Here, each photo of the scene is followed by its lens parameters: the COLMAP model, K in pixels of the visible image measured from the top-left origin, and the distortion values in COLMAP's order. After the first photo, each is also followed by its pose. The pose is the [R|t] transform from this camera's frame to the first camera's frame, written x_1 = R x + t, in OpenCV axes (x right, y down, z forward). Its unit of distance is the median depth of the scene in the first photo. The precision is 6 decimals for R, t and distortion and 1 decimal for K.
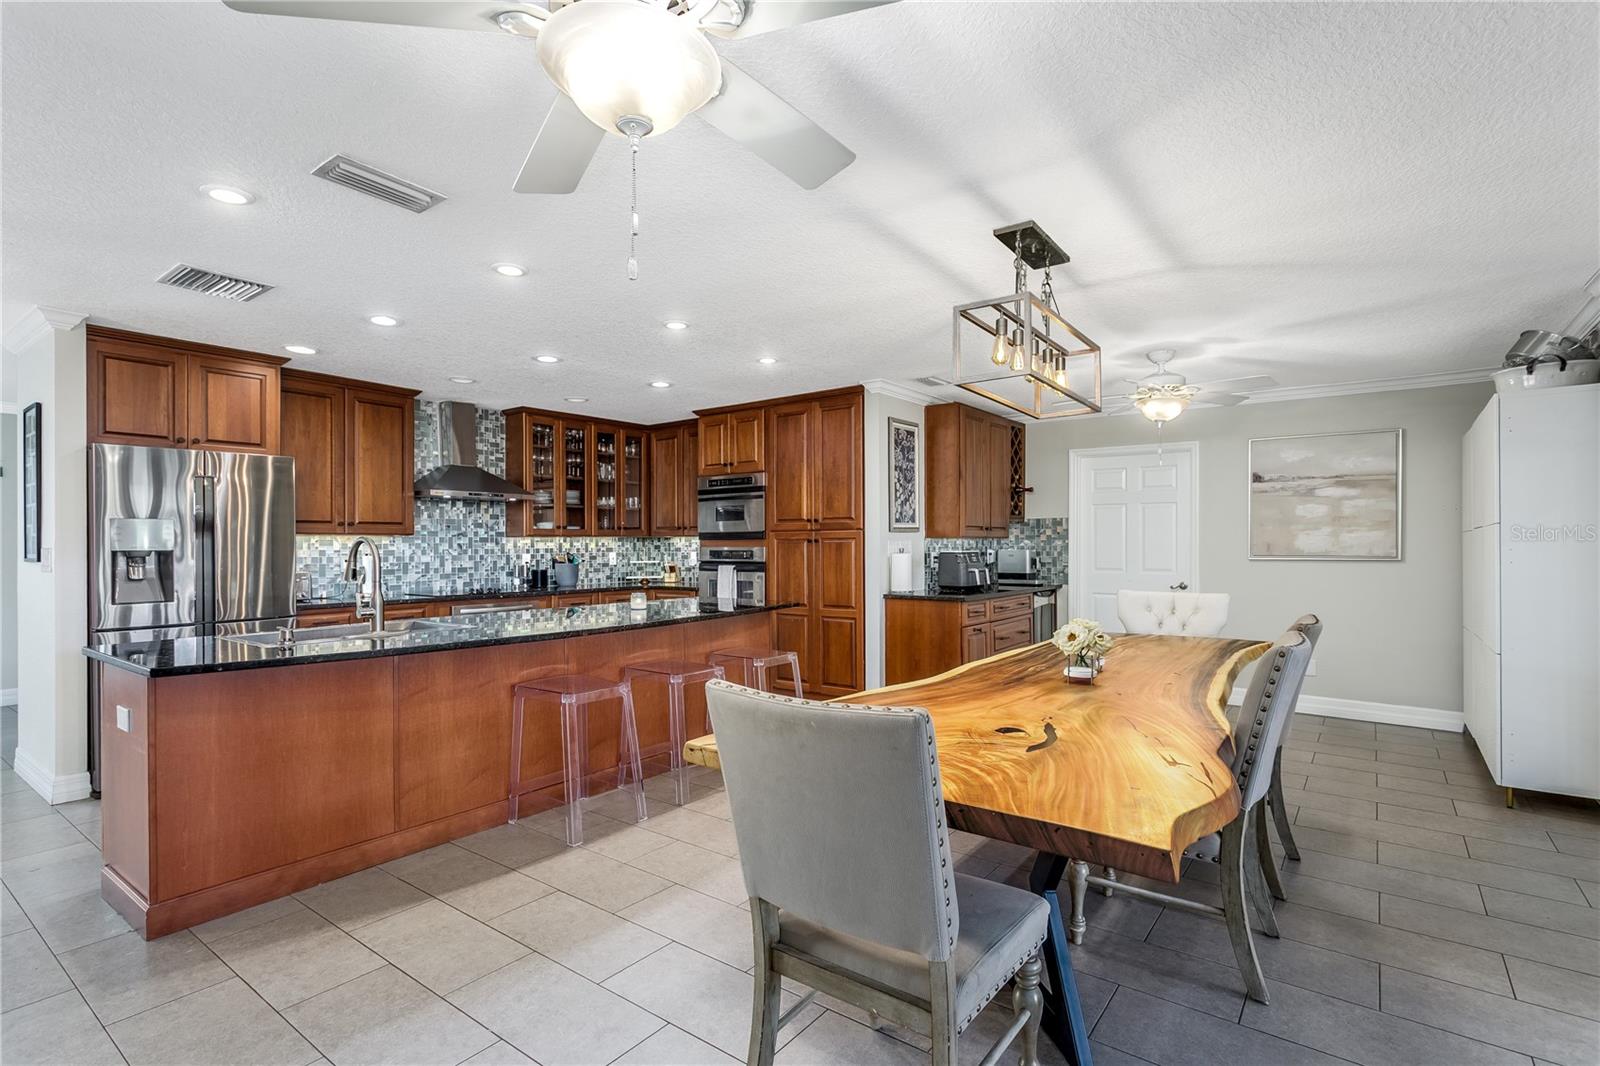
lens RADIAL K [[765.2, 0, 792.5], [0, 765.2, 540.2], [0, 0, 1]] dist [0.000256, 0.000180]
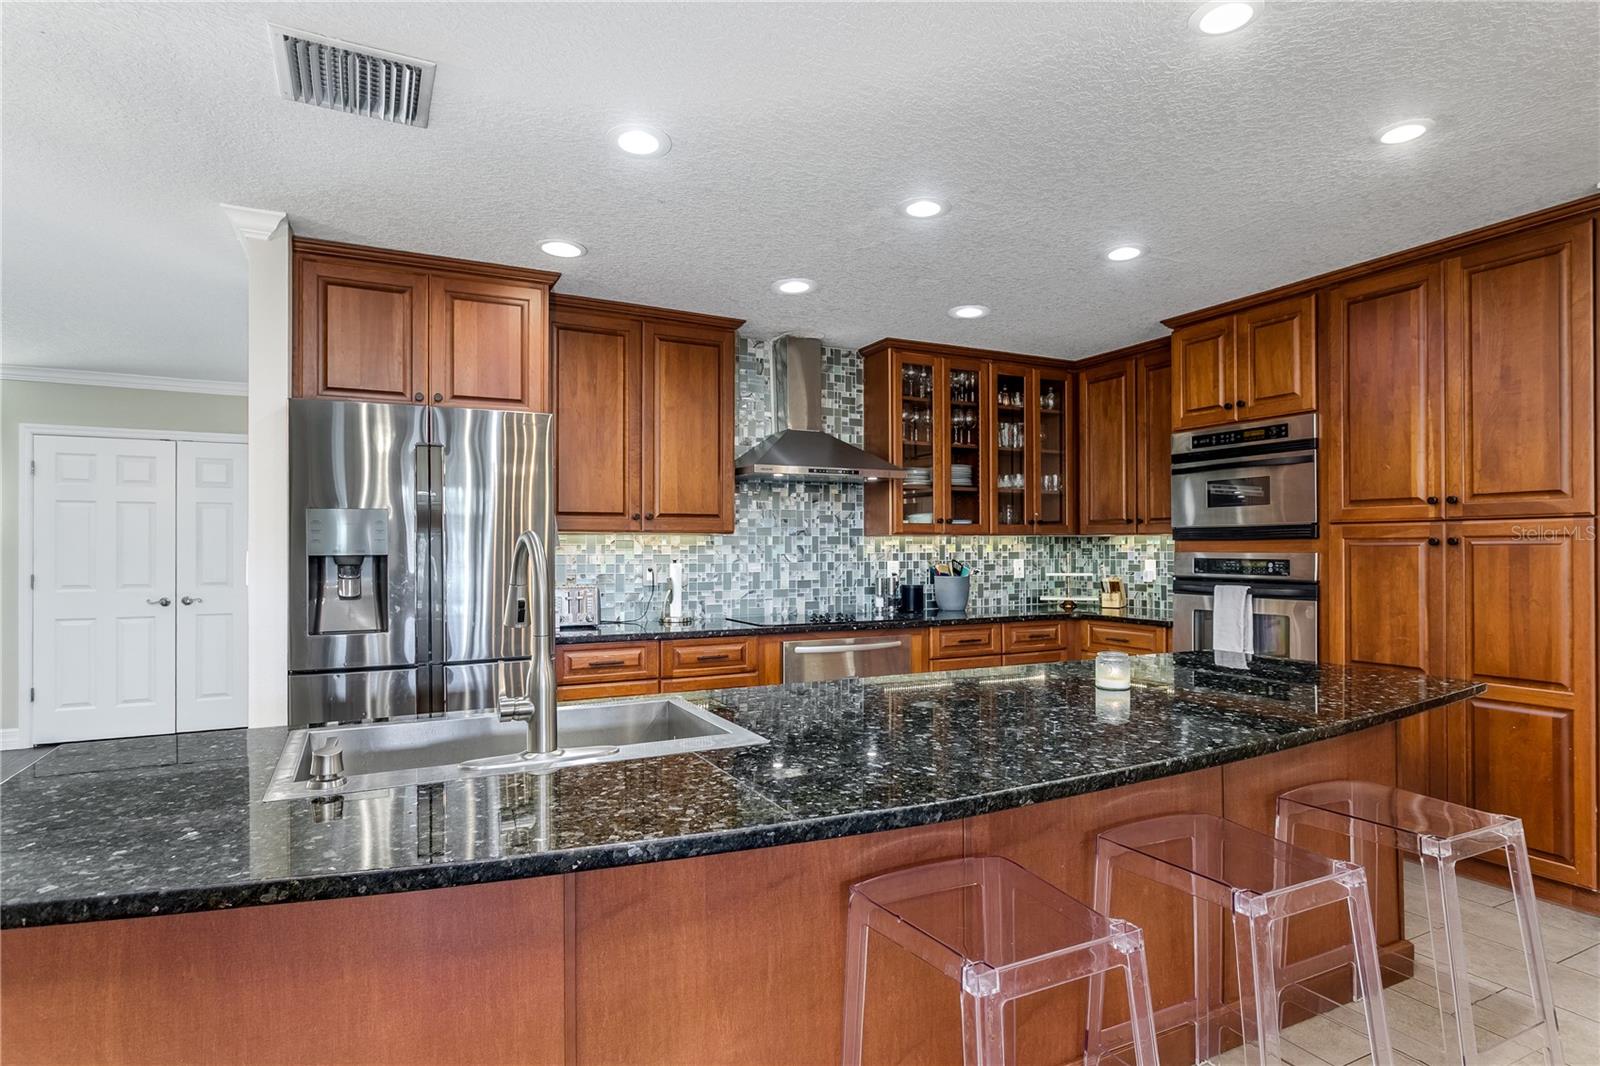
lens RADIAL K [[857.6, 0, 799.1], [0, 857.6, 540.2], [0, 0, 1]] dist [0.015812, -0.000034]
pose [[0.898660, -0.000808, -0.438645, -0.094857], [-0.000011, 0.999998, -0.001863, 0.000867], [0.438645, 0.001679, 0.898659, 0.296410]]
